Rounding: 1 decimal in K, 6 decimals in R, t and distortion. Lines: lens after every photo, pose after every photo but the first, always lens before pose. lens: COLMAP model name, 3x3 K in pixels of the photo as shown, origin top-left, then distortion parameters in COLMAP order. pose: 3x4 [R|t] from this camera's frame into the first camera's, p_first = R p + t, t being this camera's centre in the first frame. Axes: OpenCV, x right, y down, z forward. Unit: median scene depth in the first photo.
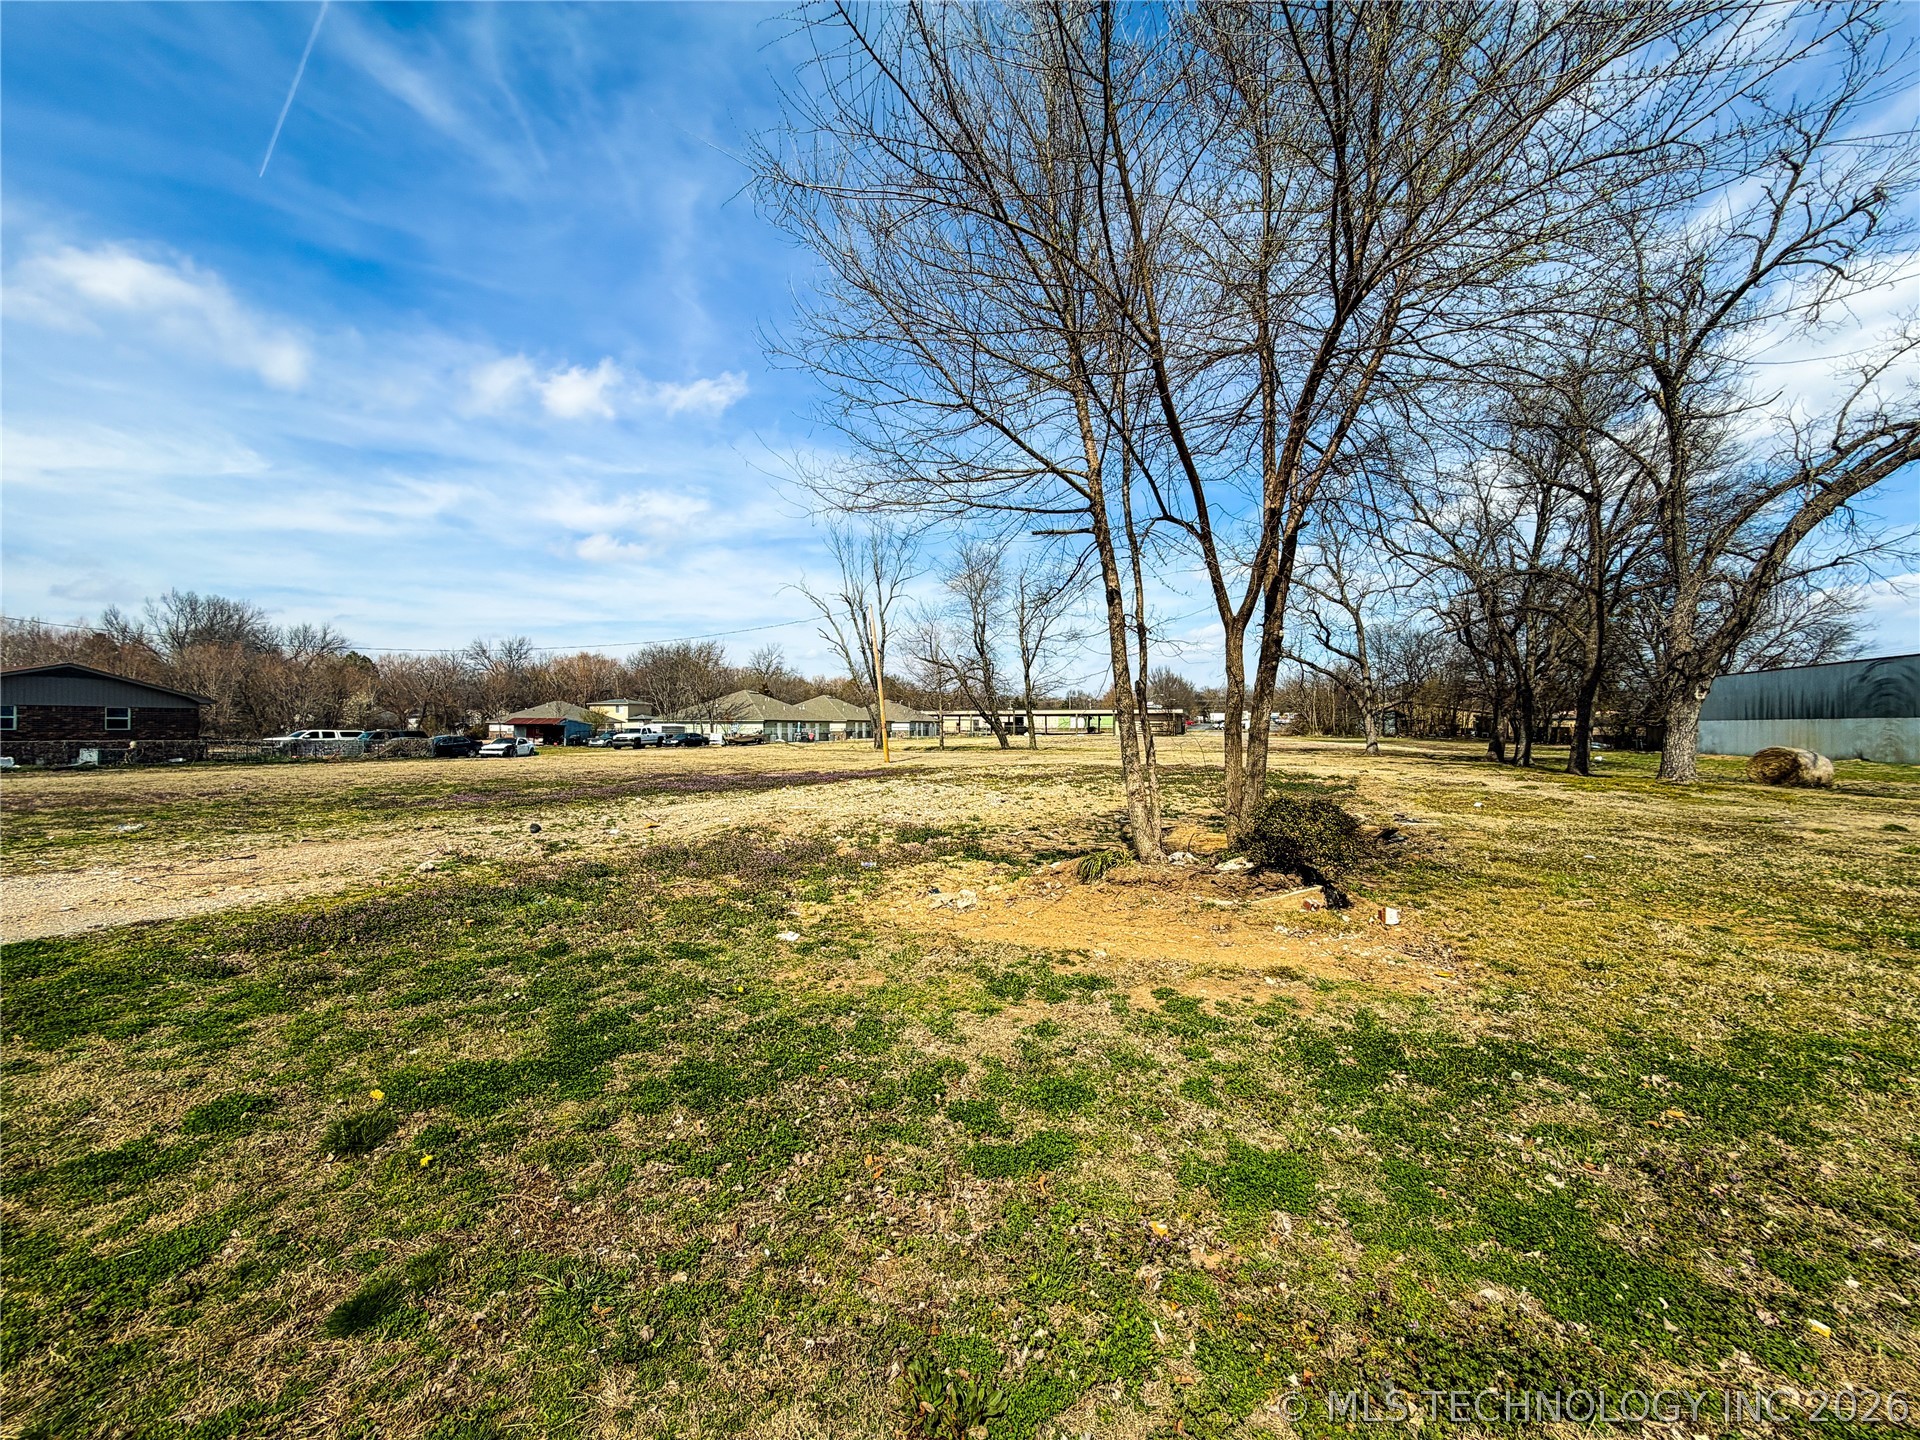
lens RADIAL K [[770.2, 0, 954.1], [0, 770.2, 724.0], [0, 0, 1]] dist [0.000347, 0.000319]
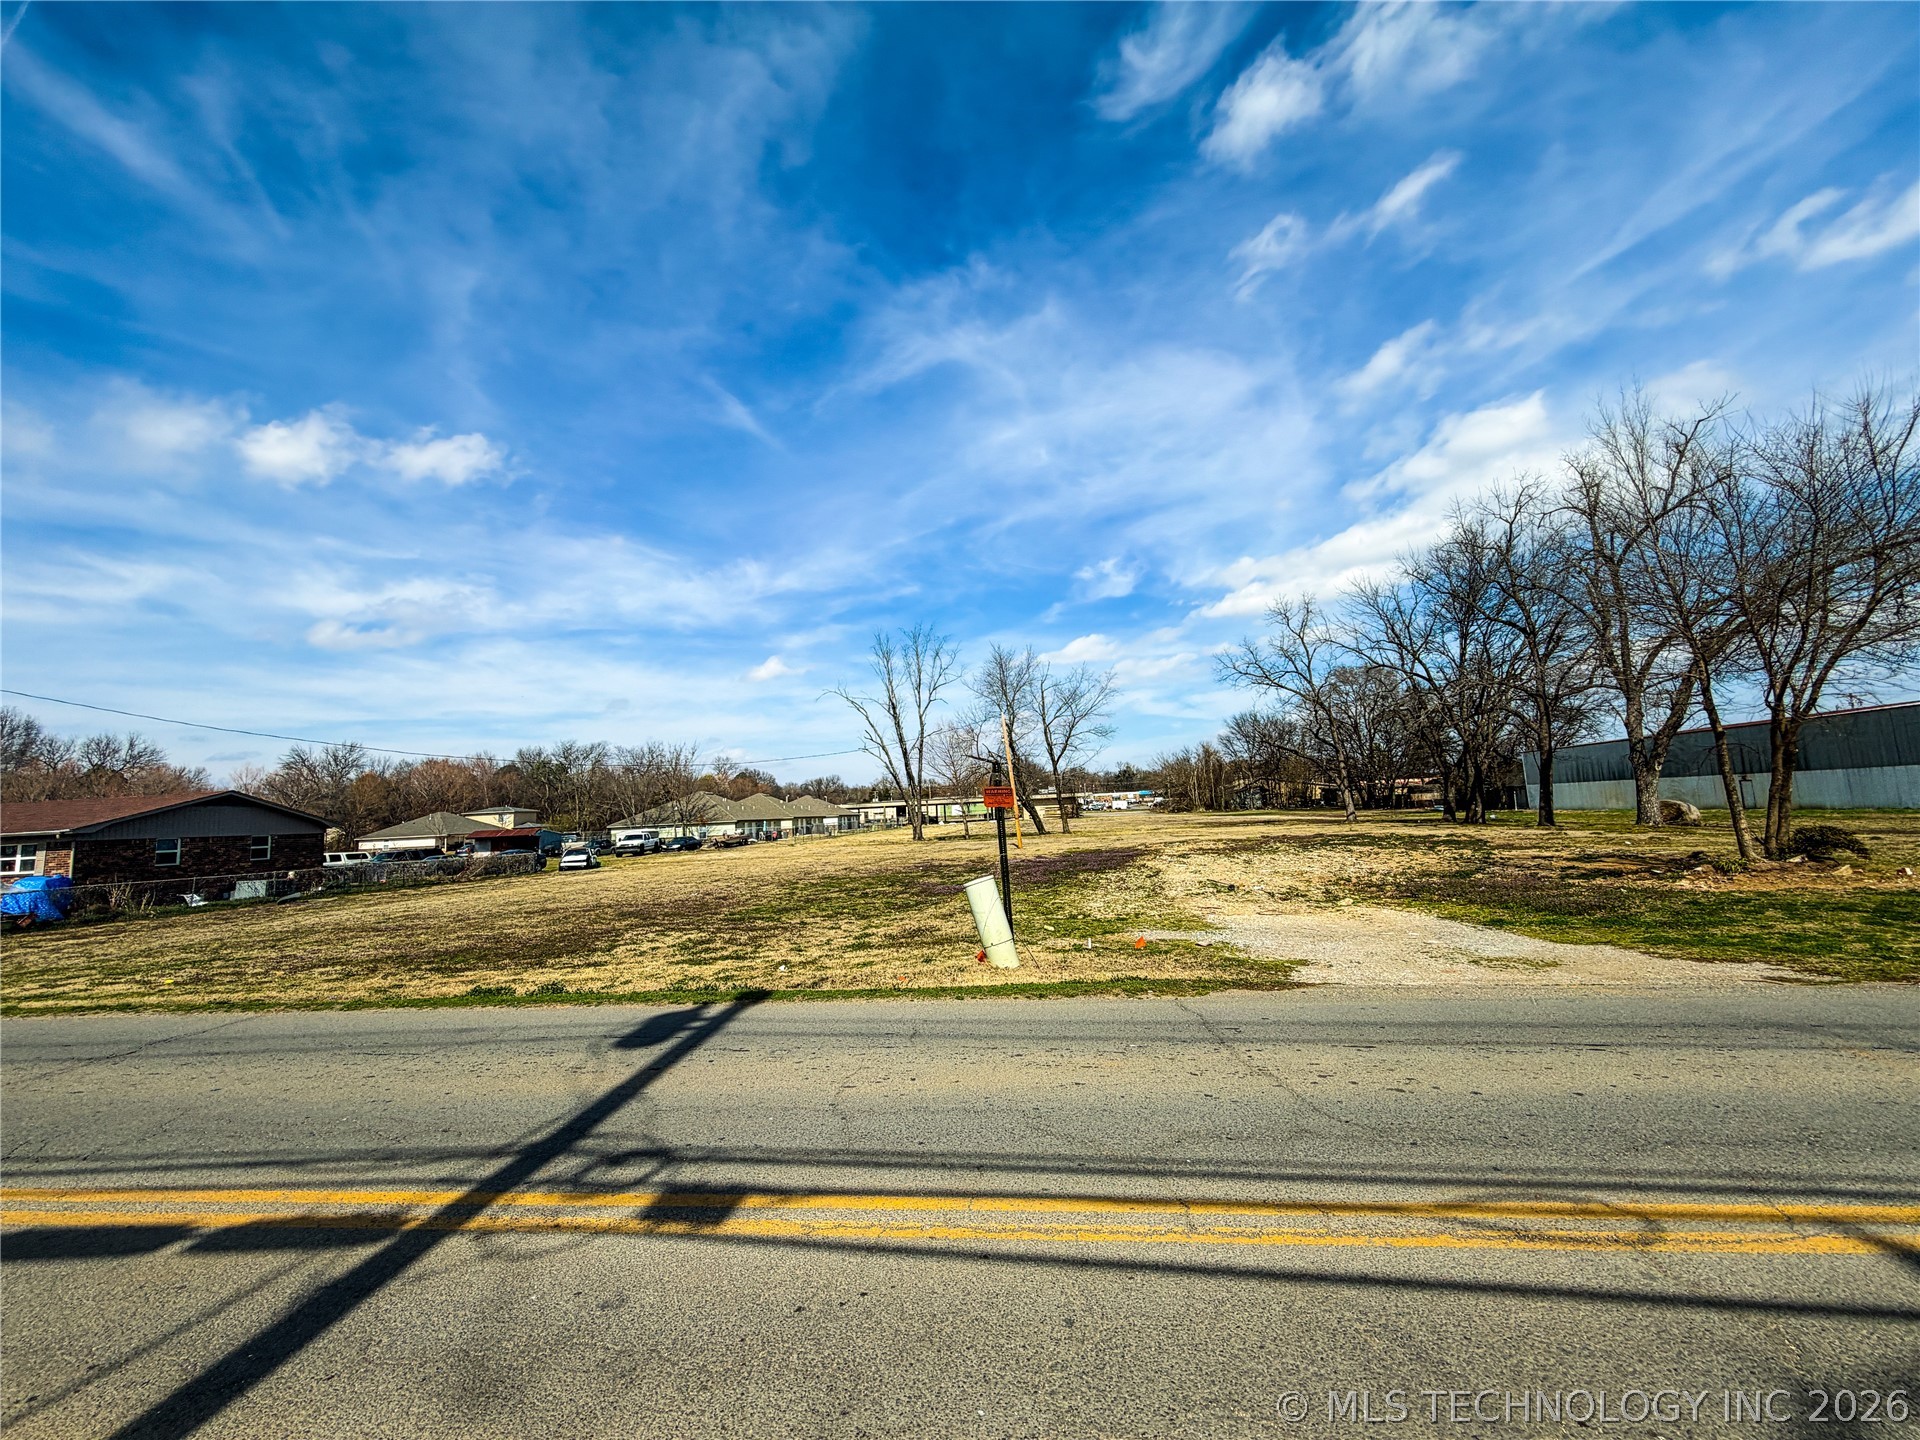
lens RADIAL K [[766.9, 0, 953.2], [0, 766.9, 714.2], [0, 0, 1]] dist [-0.001051, 0.000399]
pose [[0.971982, -0.016607, 0.234470, -0.420445], [0.046930, 0.991128, -0.124347, -0.010629], [-0.230324, 0.131867, 0.964138, -0.089407]]
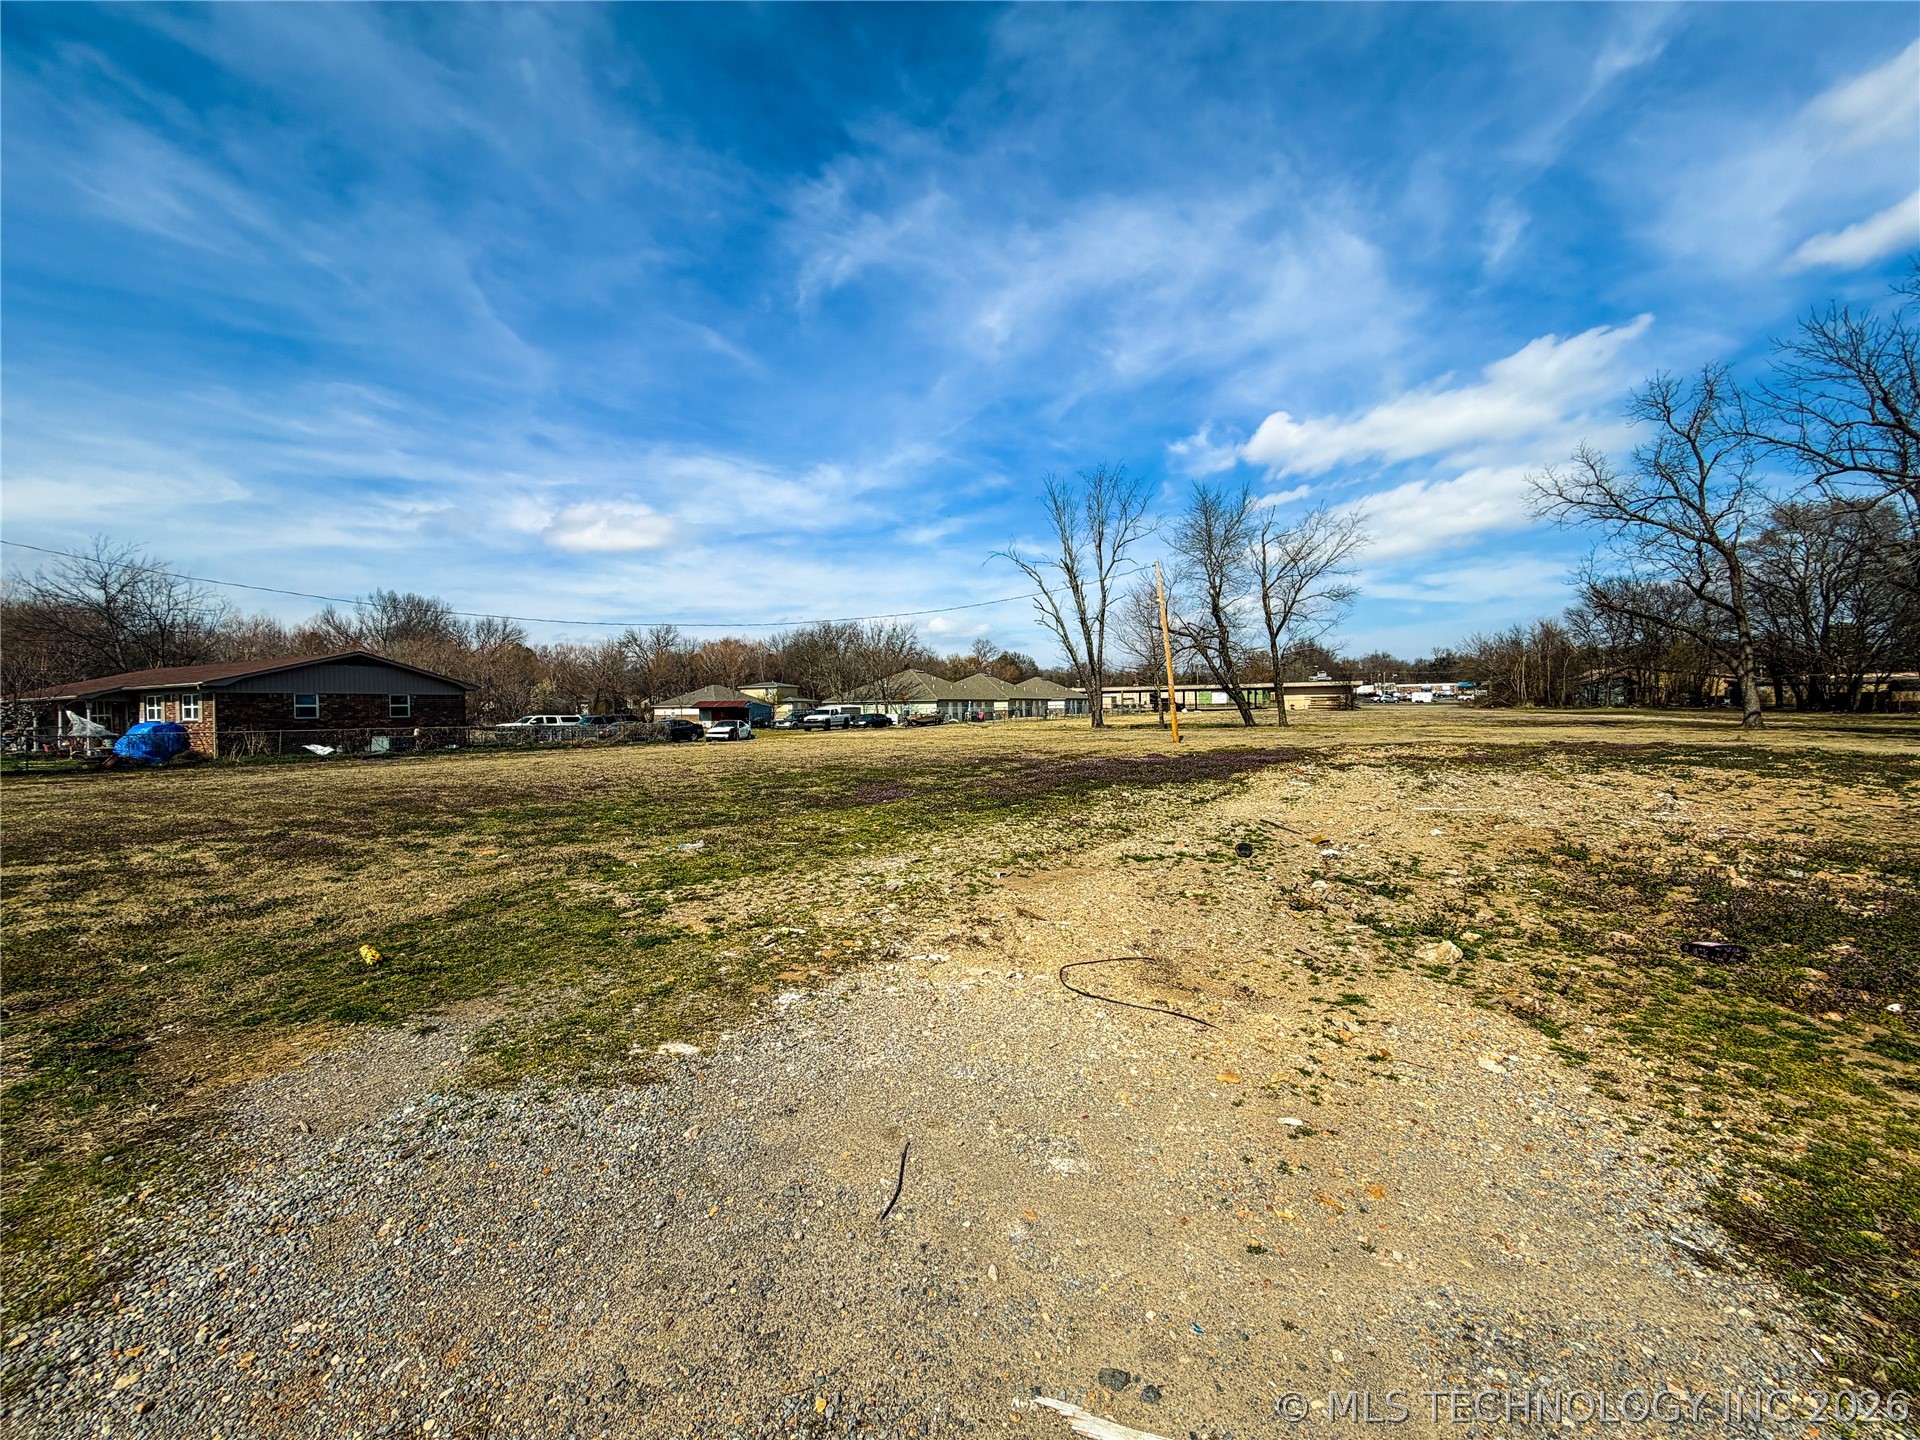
lens RADIAL K [[771.0, 0, 950.3], [0, 771.0, 713.4], [0, 0, 1]] dist [-0.000273, -0.000189]
pose [[0.991414, -0.014267, -0.129977, -0.217002], [0.016038, 0.999792, 0.012592, 0.000995], [0.129770, -0.014568, 0.991437, 0.085893]]
